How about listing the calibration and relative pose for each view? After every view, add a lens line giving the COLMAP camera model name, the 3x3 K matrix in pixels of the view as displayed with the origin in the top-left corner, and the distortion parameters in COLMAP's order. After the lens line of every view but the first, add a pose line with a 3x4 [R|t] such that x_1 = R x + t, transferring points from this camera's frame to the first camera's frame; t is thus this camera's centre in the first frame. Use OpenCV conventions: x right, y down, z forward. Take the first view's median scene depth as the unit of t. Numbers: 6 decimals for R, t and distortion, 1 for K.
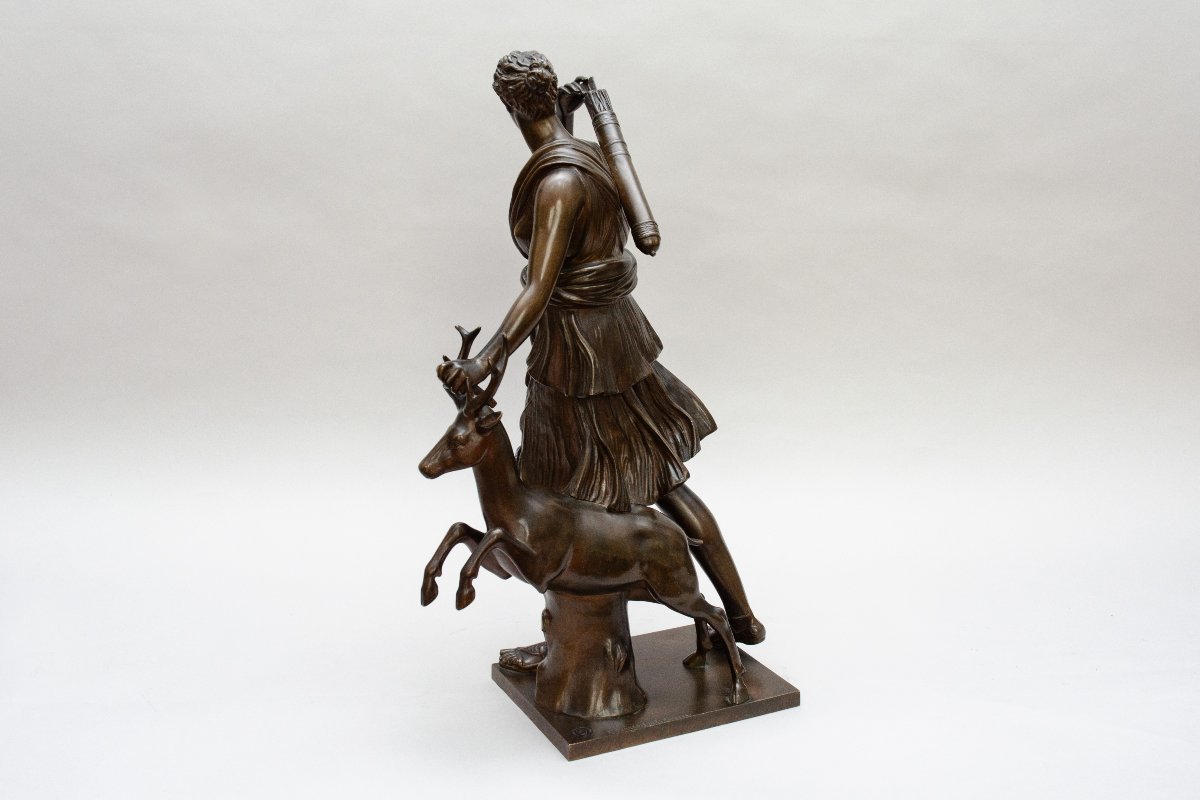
lens RADIAL K [[1320.6, 0, 589.8], [0, 1320.6, 399.4], [0, 0, 1]] dist [-0.019627, 0.000000]
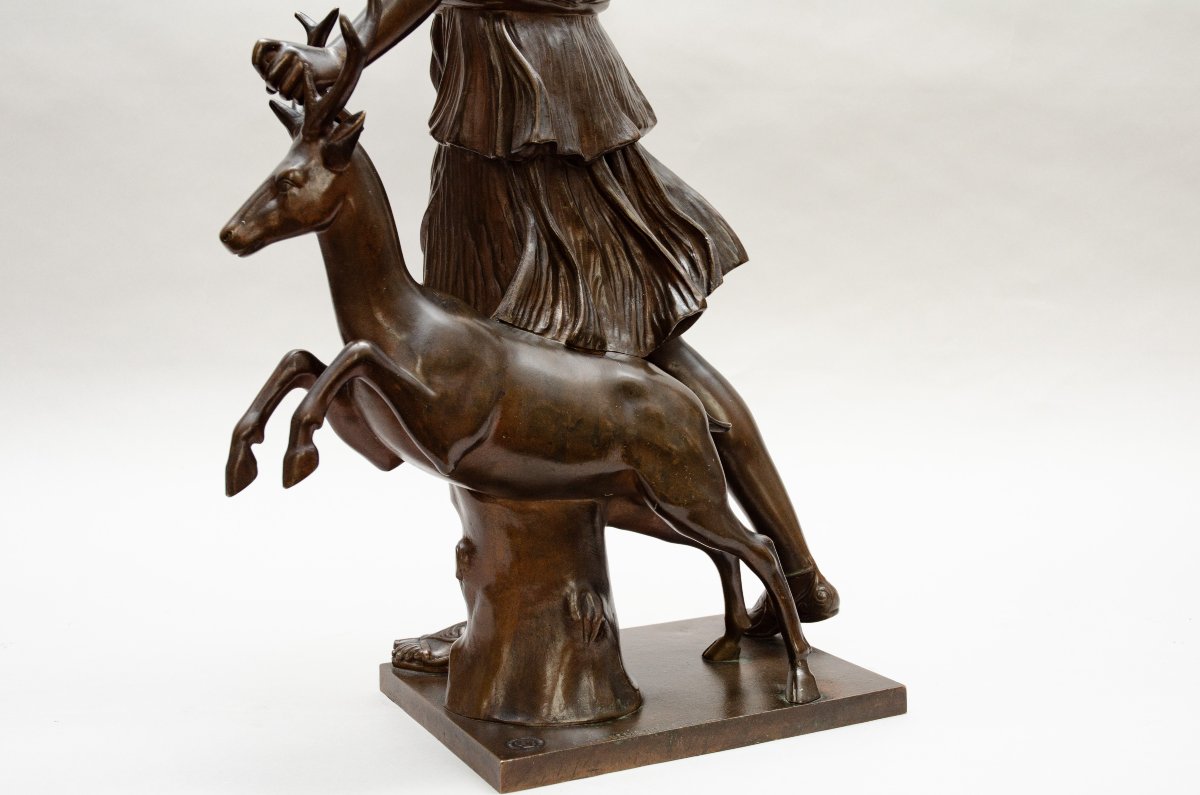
lens RADIAL K [[1466.6, 0, 610.2], [0, 1466.6, 389.7], [0, 0, 1]] dist [-0.013755, 0.000000]
pose [[0.999665, -0.015537, 0.020695, 0.019008], [0.018103, 0.991324, -0.130190, 0.182909], [-0.018492, 0.130521, 0.991273, 0.364591]]
